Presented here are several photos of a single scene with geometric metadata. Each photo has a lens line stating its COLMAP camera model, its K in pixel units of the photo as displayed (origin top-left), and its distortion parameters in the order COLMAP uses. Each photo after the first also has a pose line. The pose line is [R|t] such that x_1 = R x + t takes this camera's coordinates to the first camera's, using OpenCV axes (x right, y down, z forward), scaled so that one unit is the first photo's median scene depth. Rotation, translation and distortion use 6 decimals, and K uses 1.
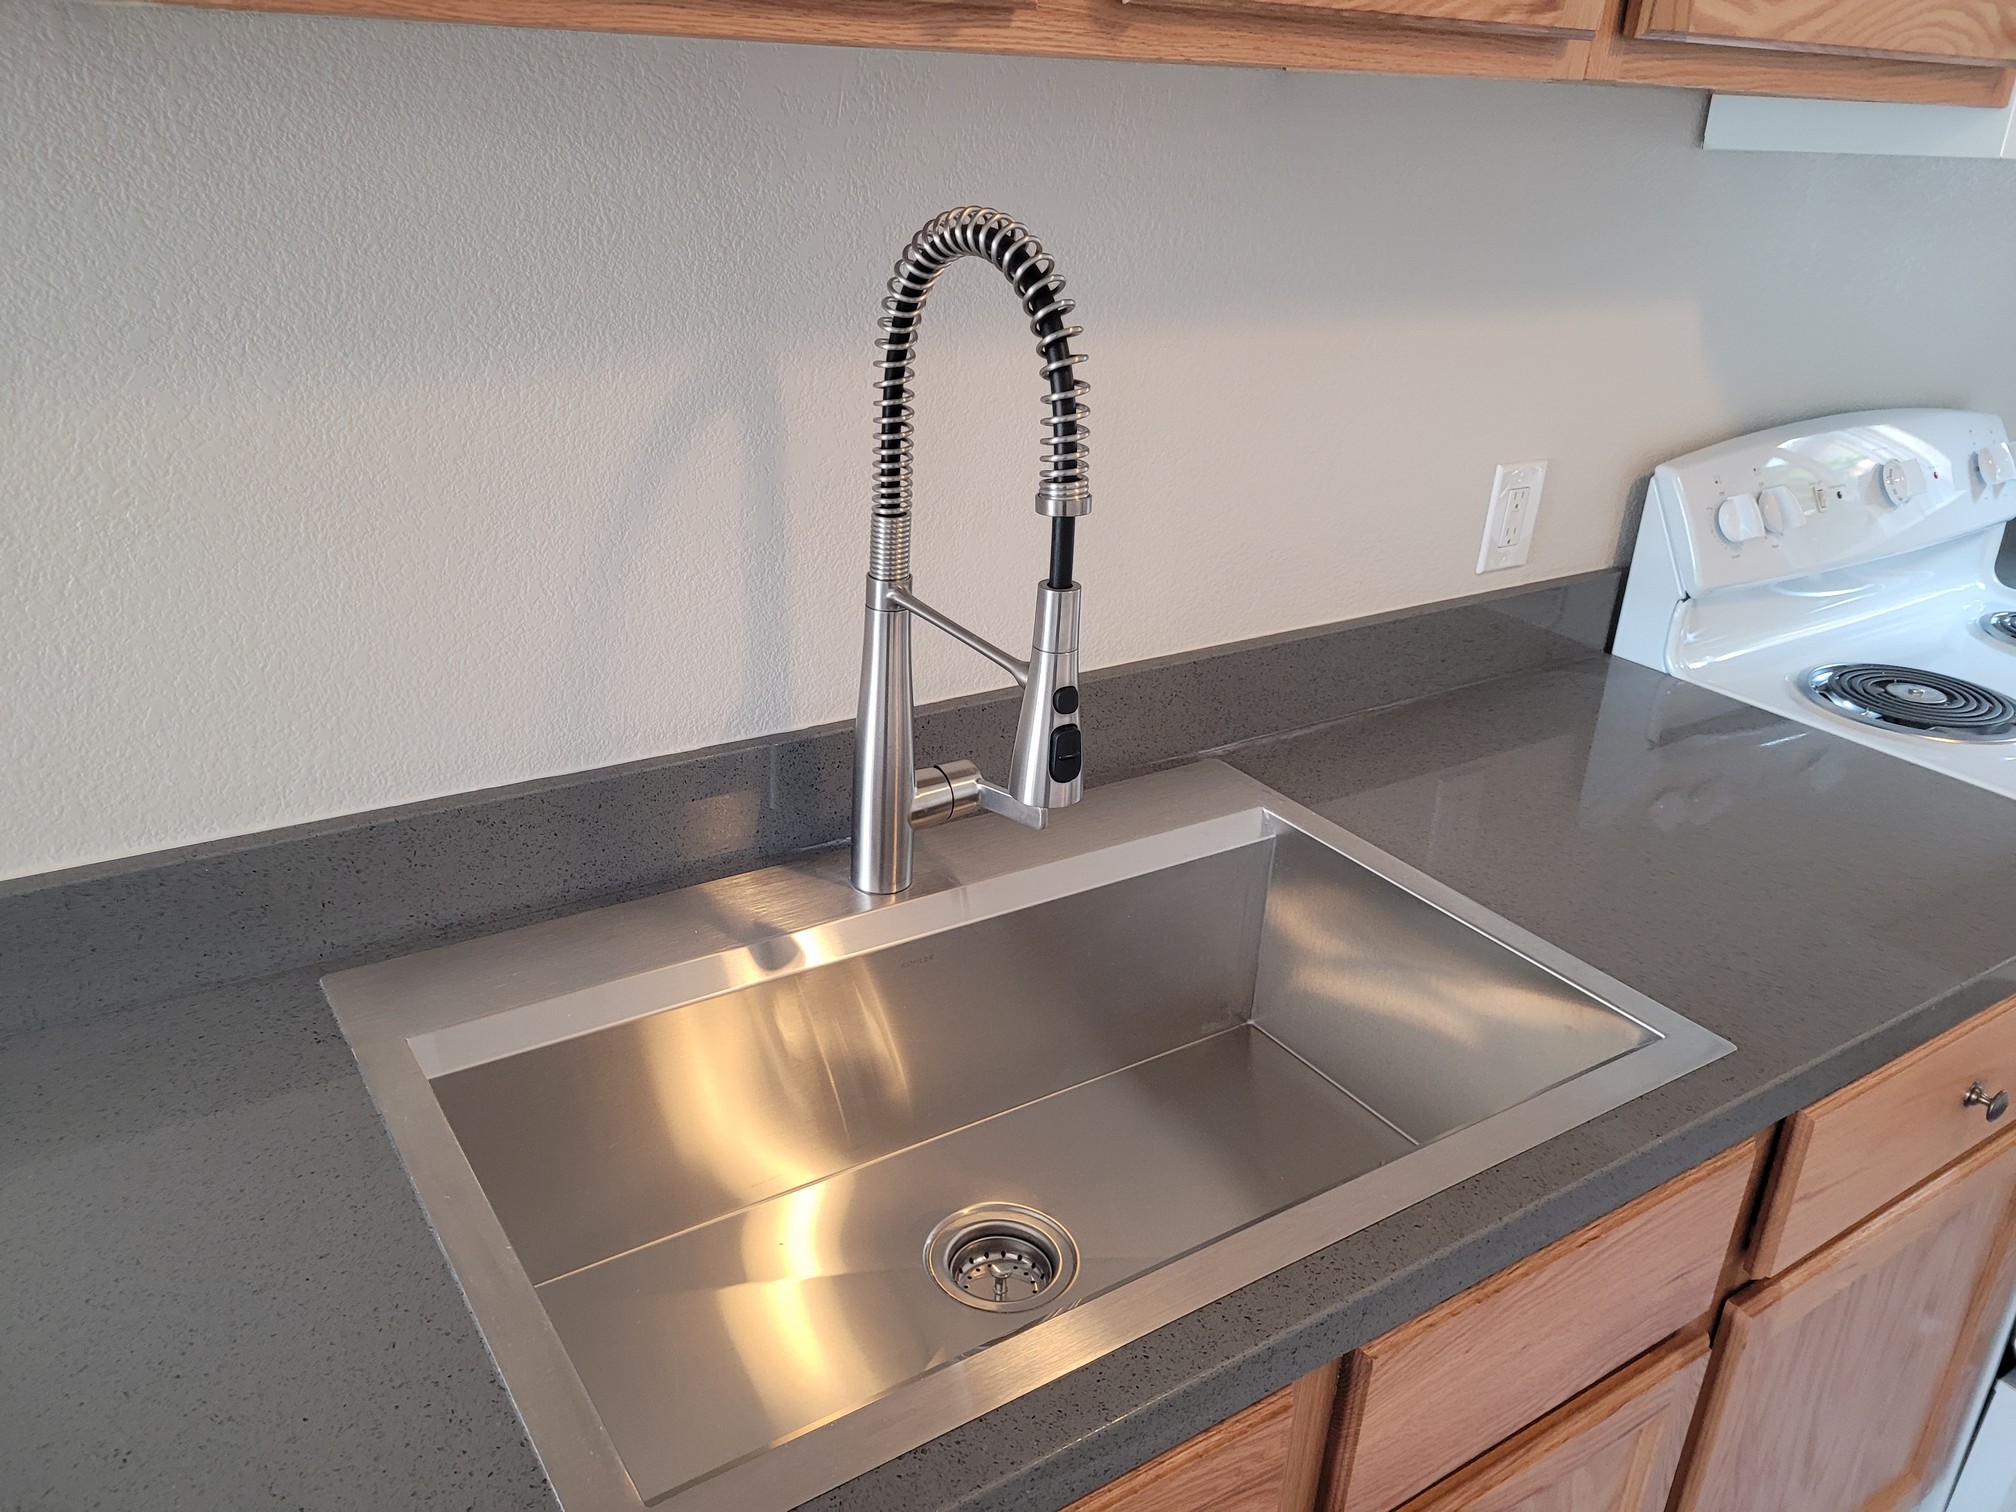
lens RADIAL K [[1541.2, 0, 1002.8], [0, 1541.2, 753.2], [0, 0, 1]] dist [0.014275, -0.005329]
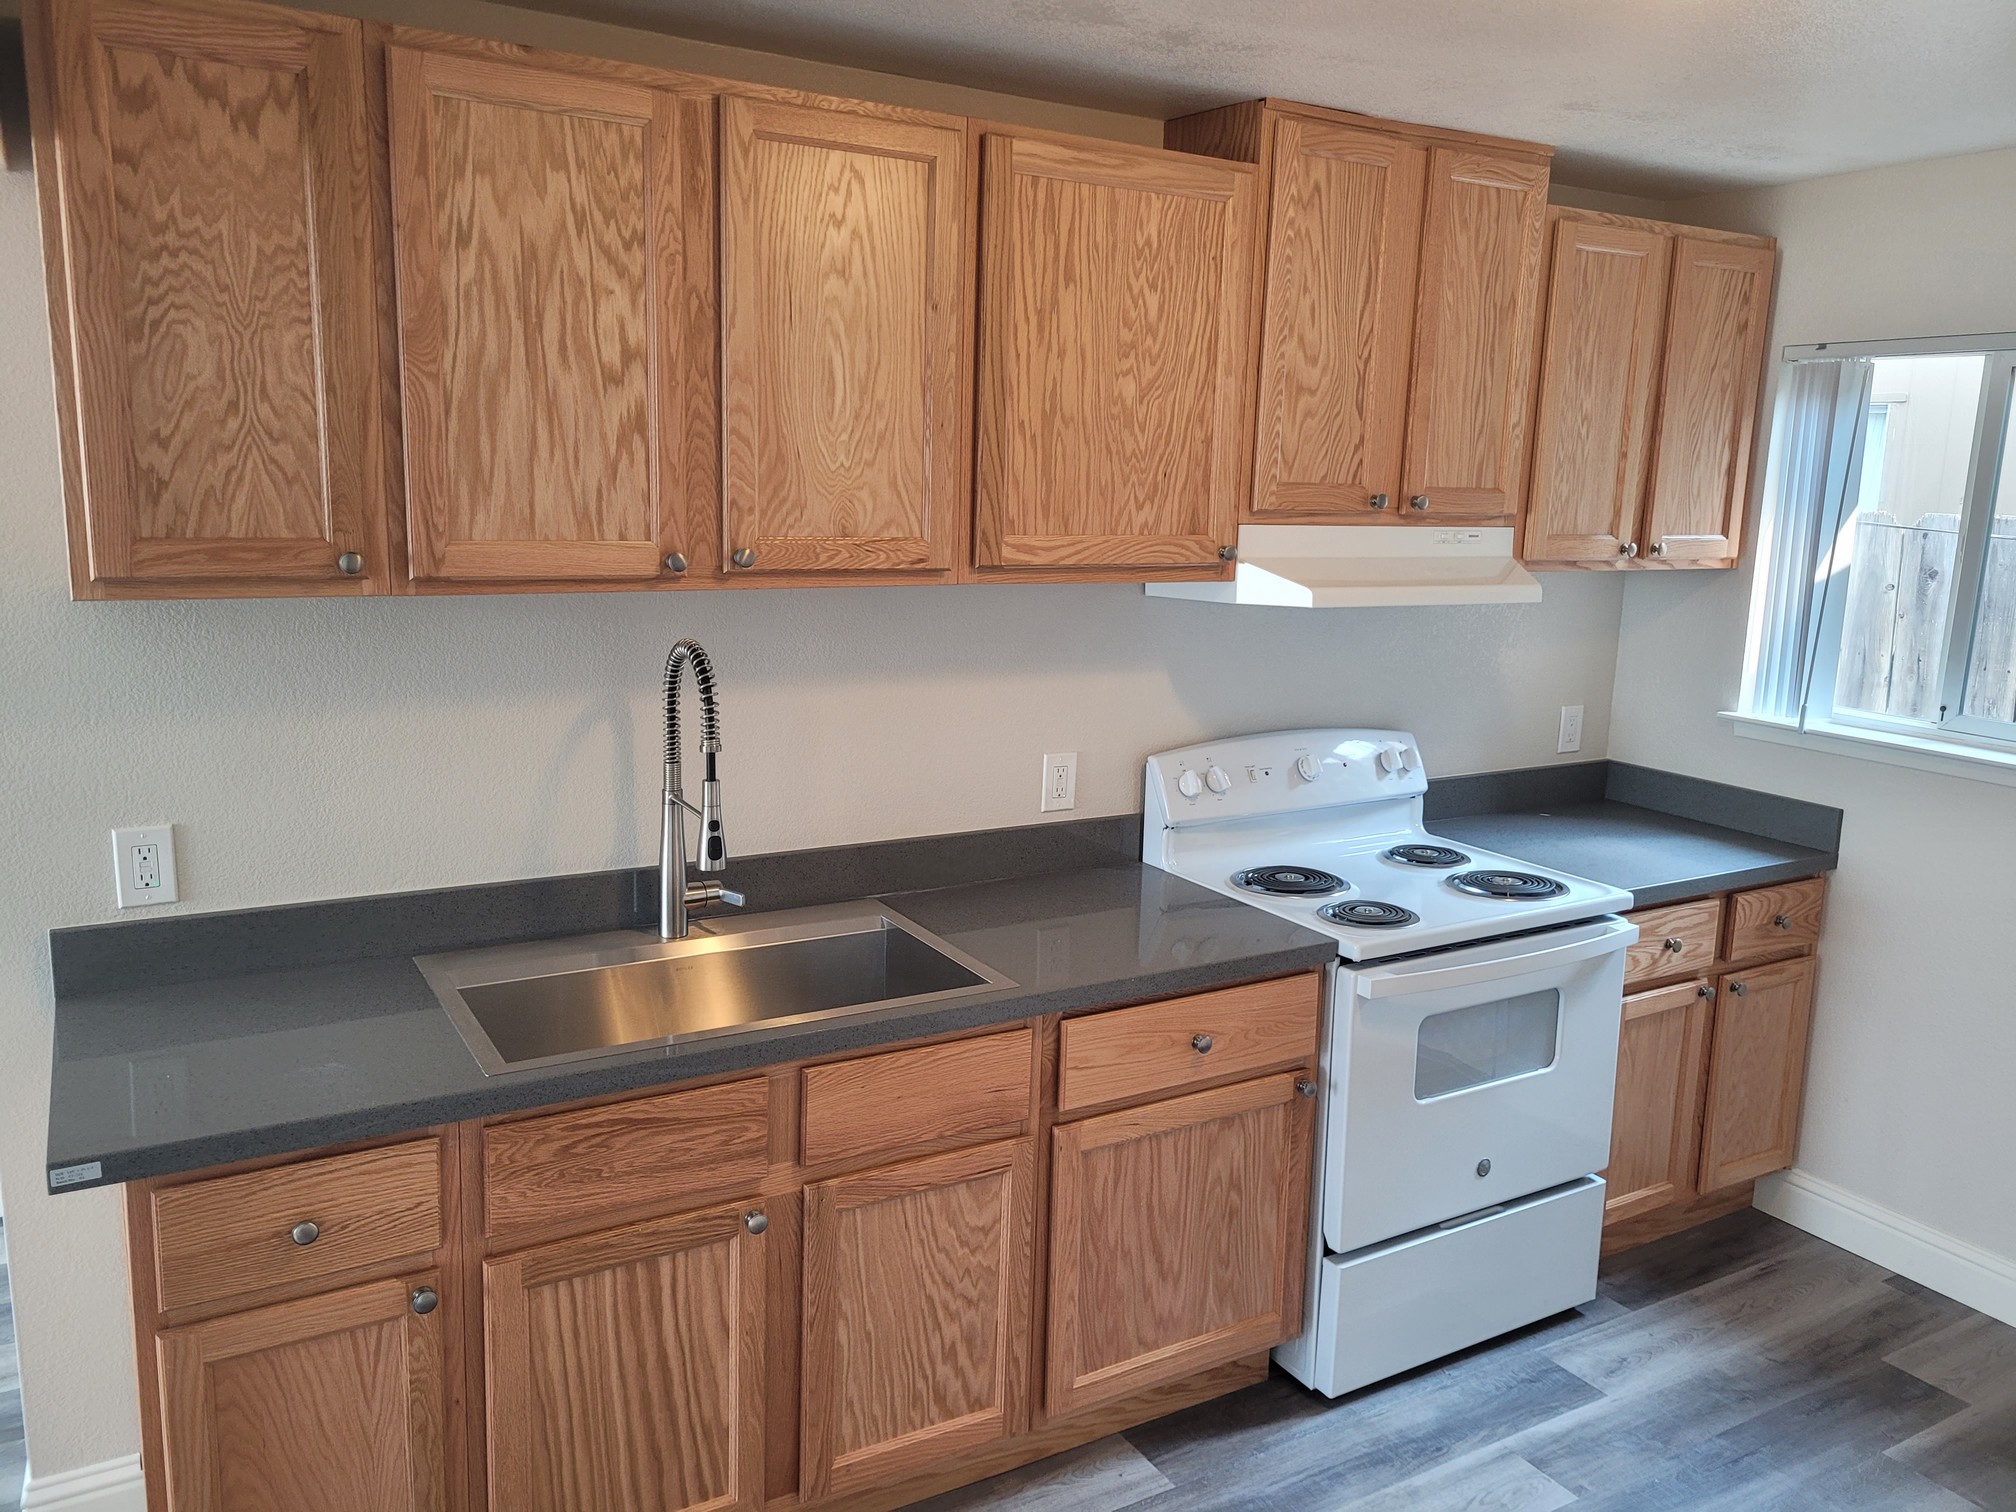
lens RADIAL K [[1541.2, 0, 1011.8], [0, 1541.2, 755.4], [0, 0, 1]] dist [0.014275, -0.005329]
pose [[0.998376, -0.010289, -0.056027, 0.515109], [-0.002973, 0.972800, -0.231629, 0.335632], [0.056886, 0.231419, 0.971190, -1.111237]]
